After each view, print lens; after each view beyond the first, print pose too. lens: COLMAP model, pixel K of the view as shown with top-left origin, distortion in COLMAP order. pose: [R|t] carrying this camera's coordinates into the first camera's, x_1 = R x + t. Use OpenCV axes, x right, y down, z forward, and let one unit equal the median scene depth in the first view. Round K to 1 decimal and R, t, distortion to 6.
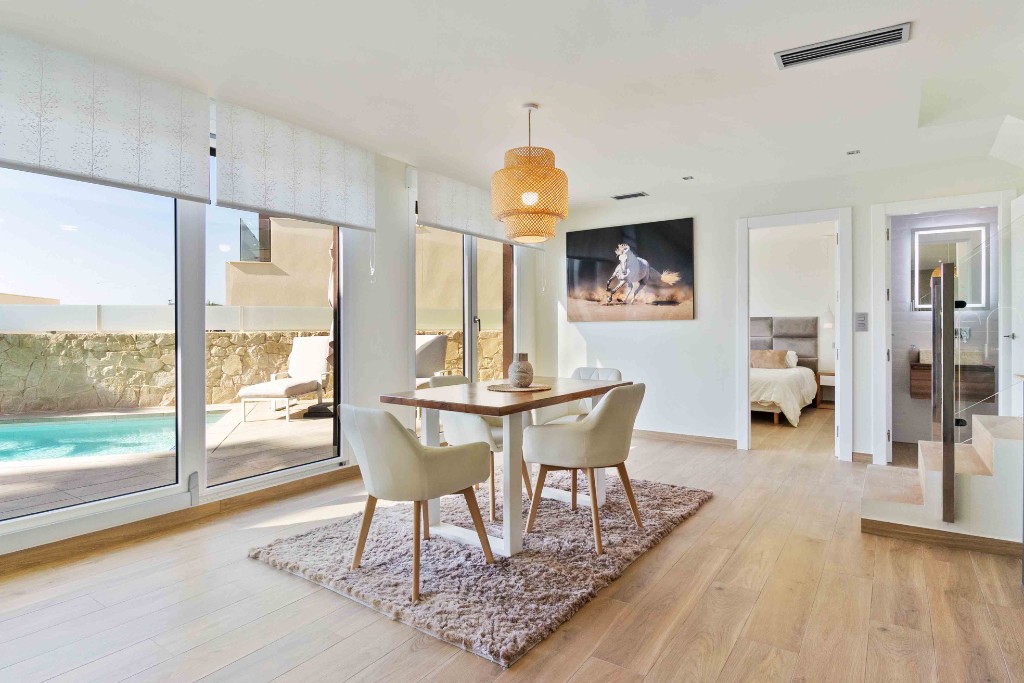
lens RADIAL K [[545.3, 0, 515.5], [0, 545.3, 333.4], [0, 0, 1]] dist [-0.020431, -0.000394]
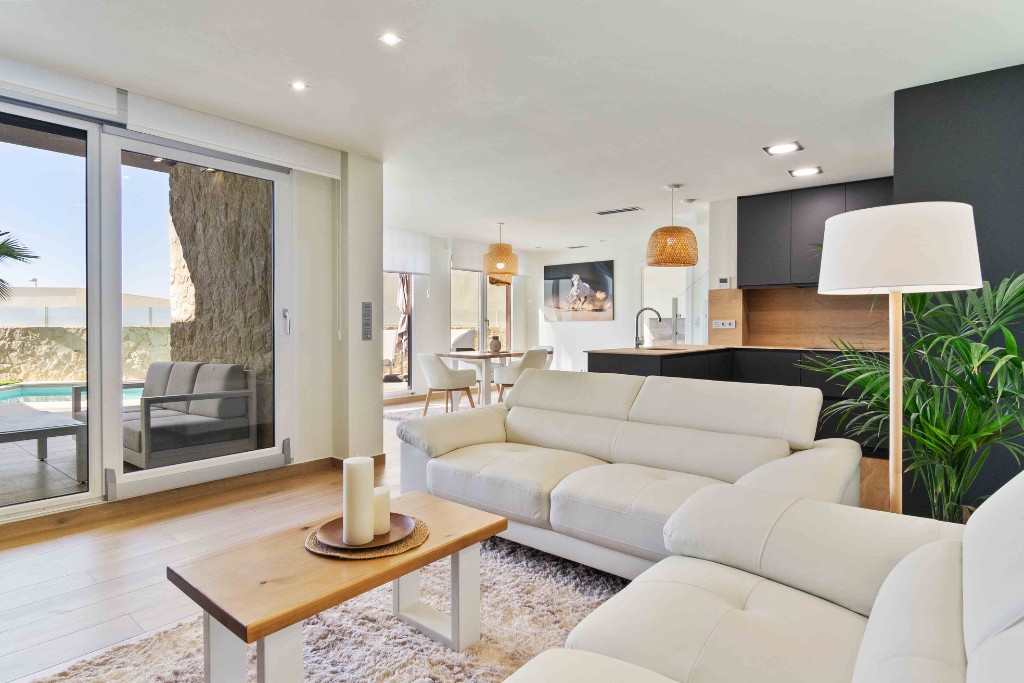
lens RADIAL K [[545.3, 0, 515.5], [0, 545.3, 333.4], [0, 0, 1]] dist [-0.020431, -0.000394]
pose [[0.996908, 0.007421, -0.078221, 0.150858], [-0.006920, 0.999954, 0.006664, 0.005830], [0.078267, -0.006102, 0.996914, -0.693835]]
